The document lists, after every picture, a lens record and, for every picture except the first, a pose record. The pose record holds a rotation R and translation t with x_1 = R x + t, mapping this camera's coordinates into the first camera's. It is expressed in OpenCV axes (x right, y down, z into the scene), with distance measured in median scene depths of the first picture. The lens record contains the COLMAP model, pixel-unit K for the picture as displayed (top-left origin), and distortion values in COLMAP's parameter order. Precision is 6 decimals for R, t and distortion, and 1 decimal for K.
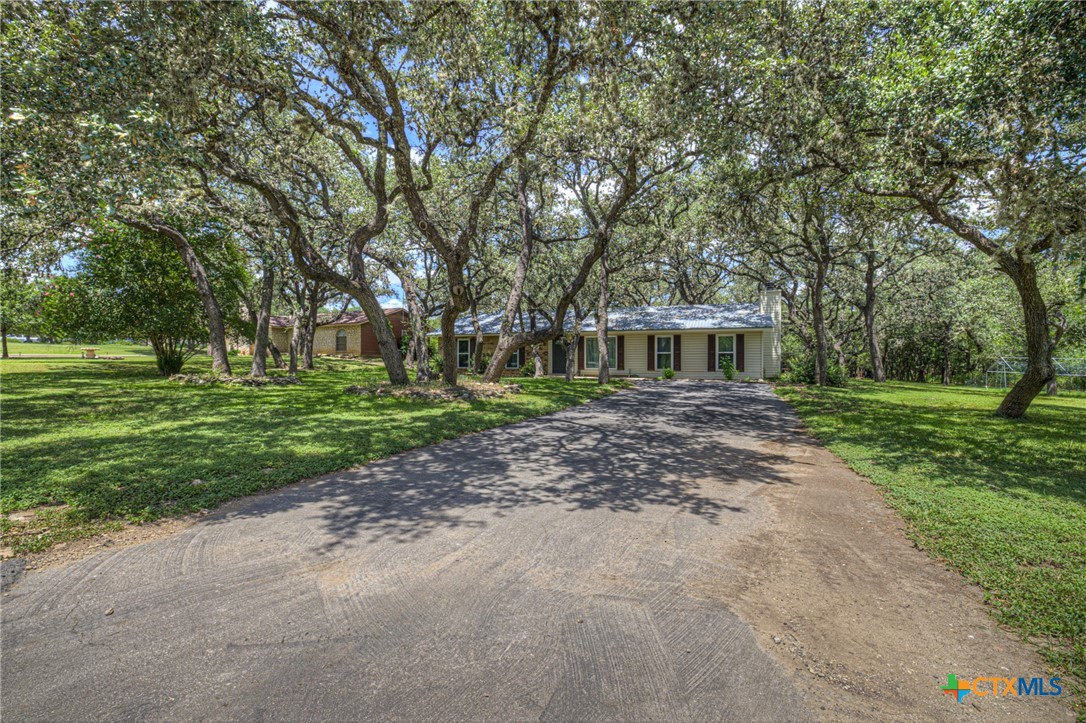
lens RADIAL K [[465.3, 0, 544.3], [0, 465.3, 359.2], [0, 0, 1]] dist [-0.038603, 0.010358]
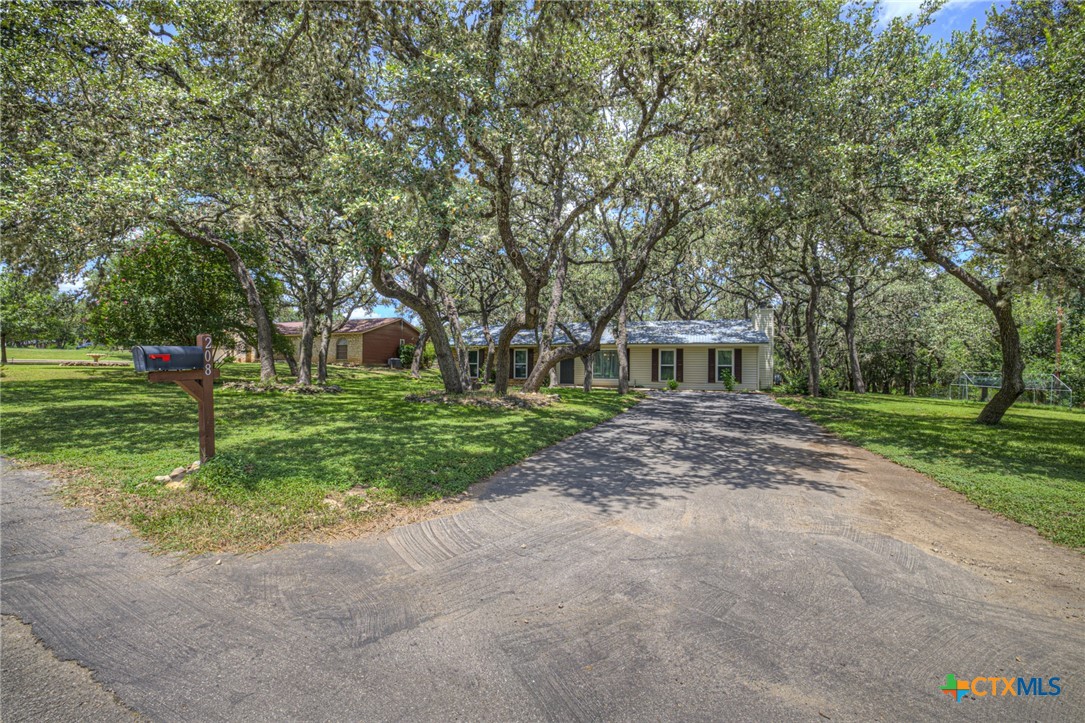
lens RADIAL K [[464.9, 0, 546.3], [0, 464.9, 361.5], [0, 0, 1]] dist [-0.038603, 0.010358]
pose [[0.997859, 0.010681, 0.064522, -0.108195], [-0.009778, 0.999850, -0.014298, -0.004886], [-0.064665, 0.013636, 0.997814, -0.061642]]
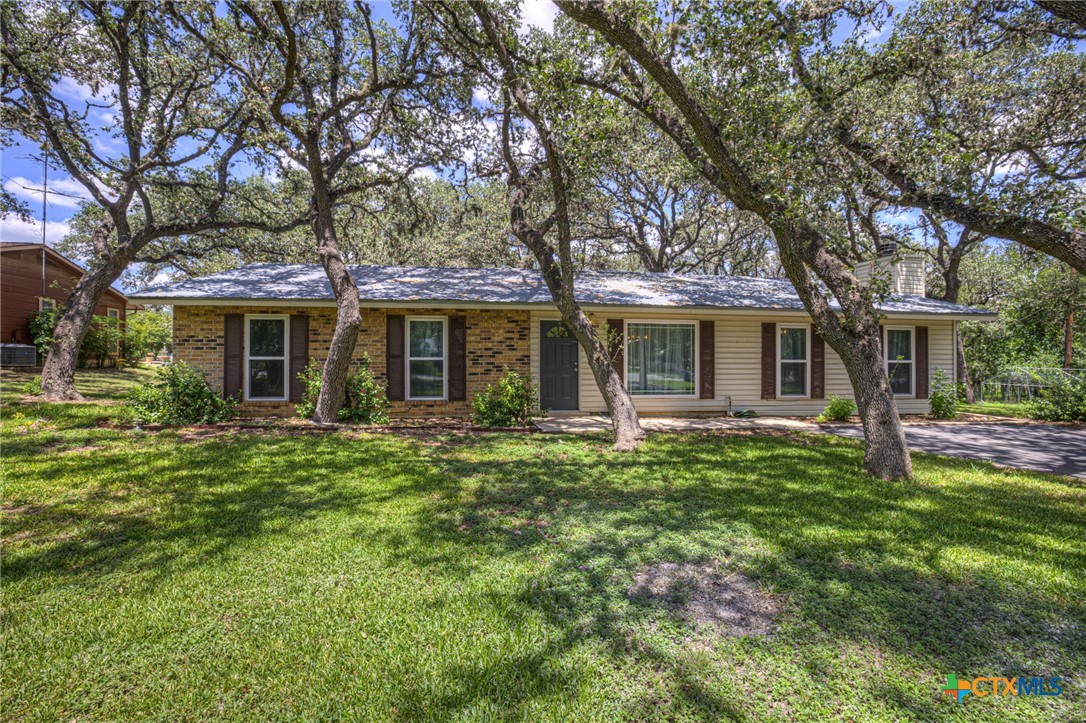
lens RADIAL K [[465.3, 0, 537.3], [0, 465.3, 362.2], [0, 0, 1]] dist [-0.038603, 0.010358]
pose [[0.869258, 0.002329, 0.494353, -0.237632], [-0.003420, 0.999993, 0.001303, -0.014414], [-0.494346, -0.002823, 0.869260, 0.860172]]
